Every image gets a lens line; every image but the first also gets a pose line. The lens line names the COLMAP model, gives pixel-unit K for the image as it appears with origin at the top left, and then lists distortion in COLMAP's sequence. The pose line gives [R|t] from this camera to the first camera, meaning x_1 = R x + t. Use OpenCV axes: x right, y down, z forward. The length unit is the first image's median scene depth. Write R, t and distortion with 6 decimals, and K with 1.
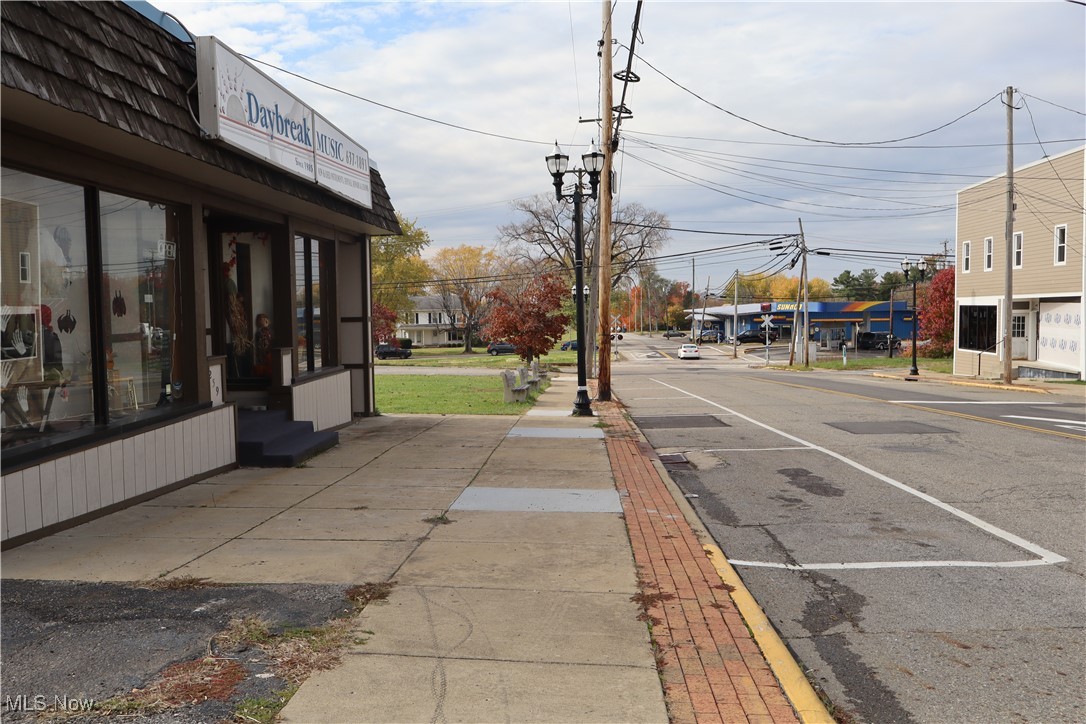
lens RADIAL K [[904.0, 0, 544.7], [0, 904.0, 357.2], [0, 0, 1]] dist [0.005264, -0.000774]
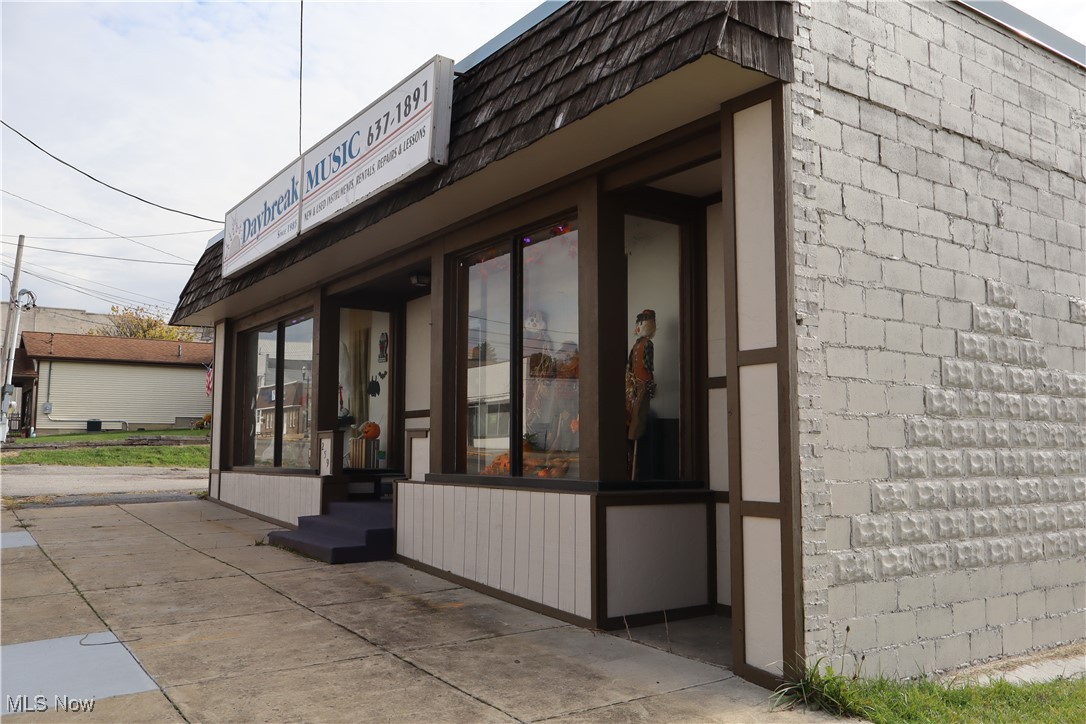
lens RADIAL K [[904.0, 0, 538.8], [0, 904.0, 362.0], [0, 0, 1]] dist [0.005264, -0.000774]
pose [[-0.805211, -0.056988, -0.590243, 0.063792], [-0.034335, 0.998182, -0.049535, -0.030345], [0.591993, -0.019620, -0.805704, 1.661113]]
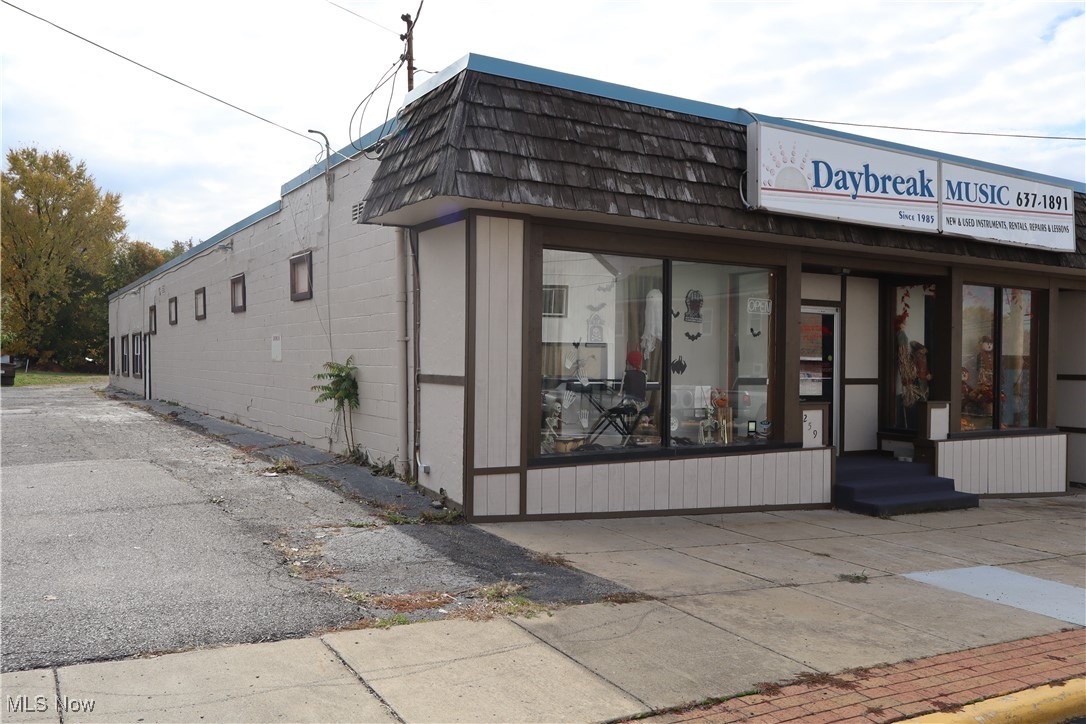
lens RADIAL K [[904.0, 0, 547.1], [0, 904.0, 361.4], [0, 0, 1]] dist [0.005264, -0.000774]
pose [[0.561506, 0.025309, -0.827086, 0.290274], [-0.069837, 0.997415, -0.016890, -0.007343], [0.824521, 0.067245, 0.561822, 0.097807]]
